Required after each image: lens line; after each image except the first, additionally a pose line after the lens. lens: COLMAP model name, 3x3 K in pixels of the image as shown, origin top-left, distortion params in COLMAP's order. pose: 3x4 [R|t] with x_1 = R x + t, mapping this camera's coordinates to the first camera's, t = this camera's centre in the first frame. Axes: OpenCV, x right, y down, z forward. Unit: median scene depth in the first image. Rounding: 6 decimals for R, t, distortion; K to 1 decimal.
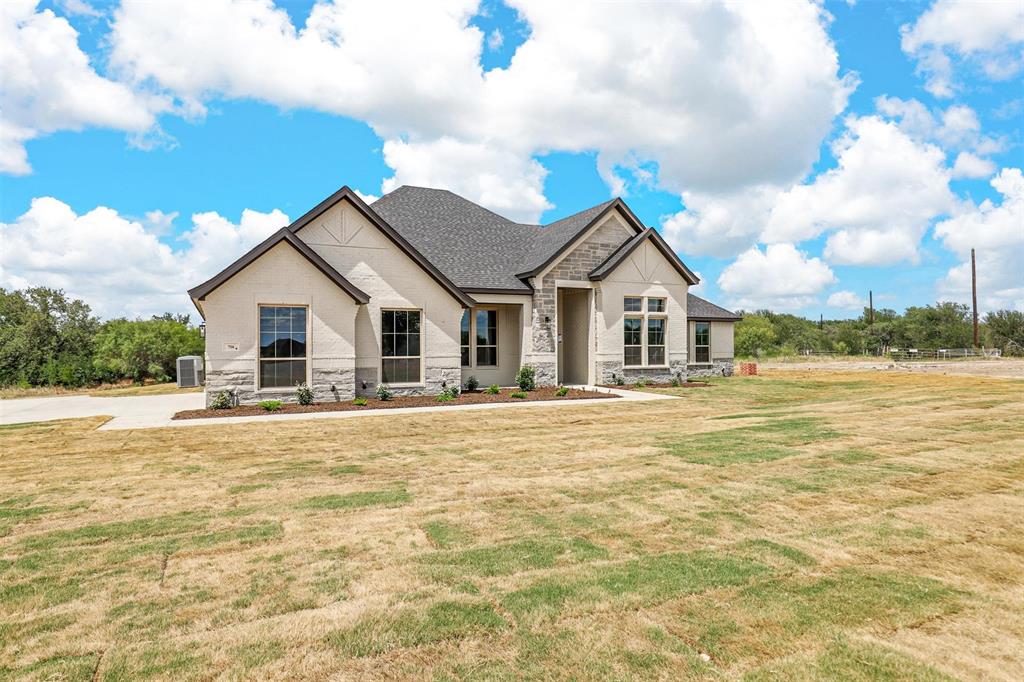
lens RADIAL K [[604.1, 0, 509.8], [0, 604.1, 339.5], [0, 0, 1]] dist [0.006300, 0.001972]
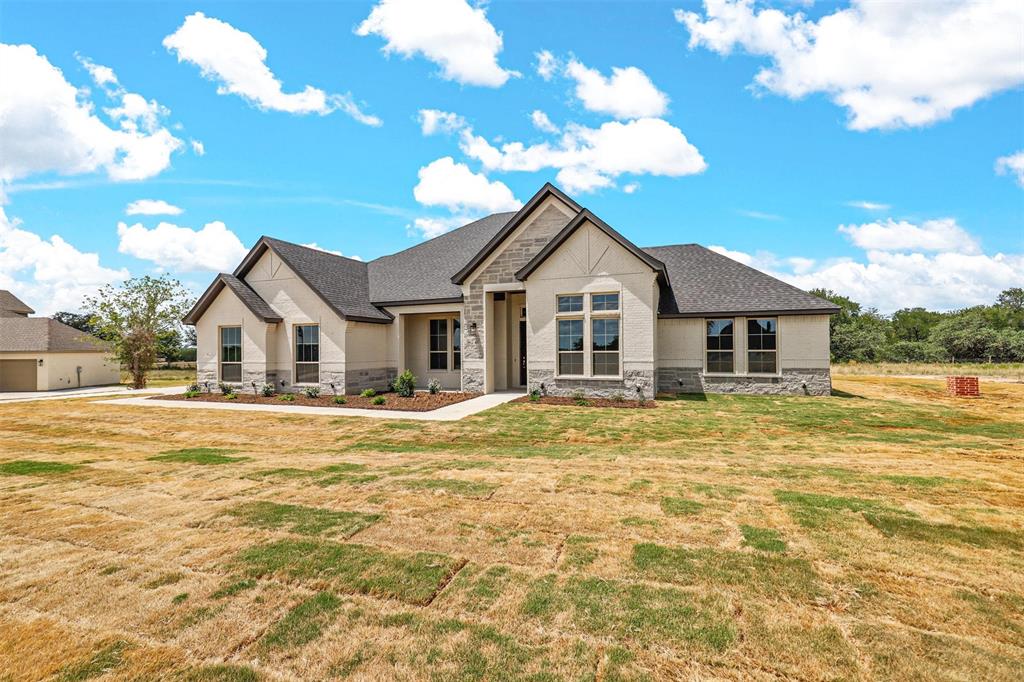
lens RADIAL K [[461.3, 0, 507.0], [0, 461.3, 340.5], [0, 0, 1]] dist [0.002688, 0.001229]
pose [[0.687390, -0.014510, -0.726143, 0.627750], [0.015712, 0.999864, -0.005105, -0.004093], [0.726118, -0.007900, 0.687524, 0.499266]]
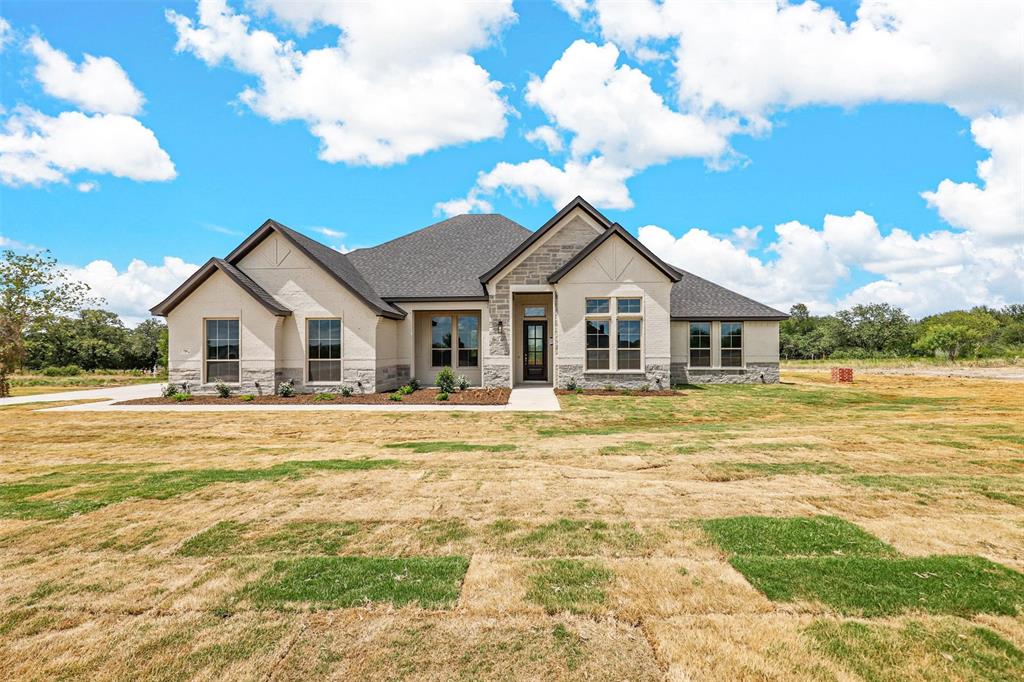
lens RADIAL K [[461.3, 0, 509.2], [0, 461.3, 339.8], [0, 0, 1]] dist [0.002688, 0.001229]
pose [[0.880047, -0.006509, -0.474842, 0.436408], [0.006375, 0.999978, -0.001892, -0.004060], [0.474844, -0.001362, 0.880069, 0.298211]]
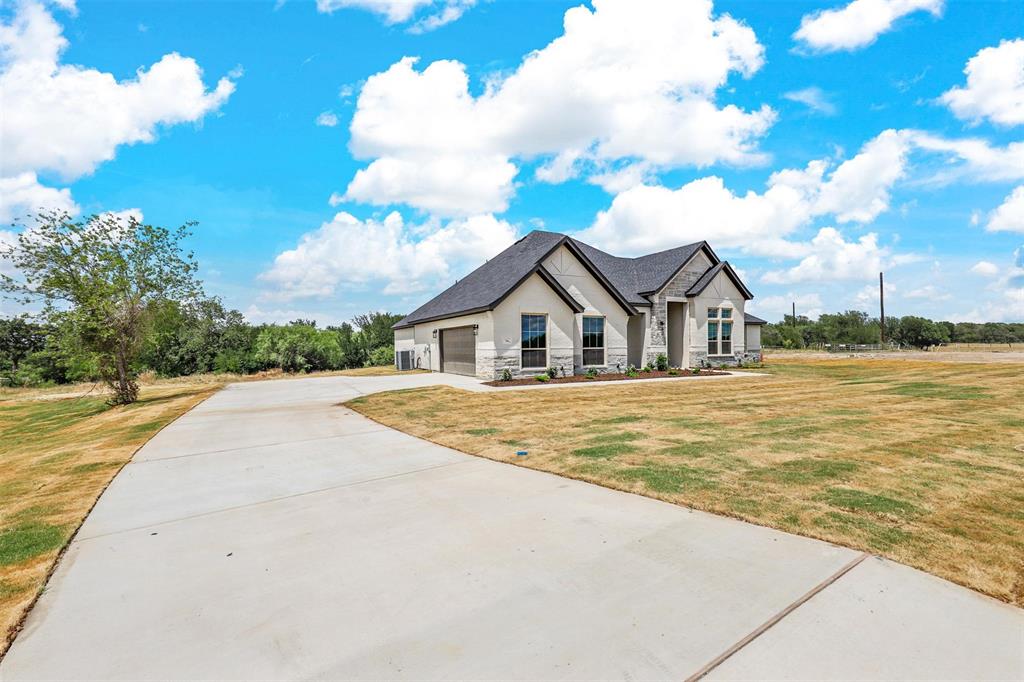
lens RADIAL K [[461.3, 0, 516.3], [0, 461.3, 342.5], [0, 0, 1]] dist [0.002688, 0.001229]
pose [[0.999590, -0.002556, 0.028502, -0.316394], [0.002353, 0.999972, 0.007130, 0.004782], [-0.028519, -0.007060, 0.999568, -0.119907]]
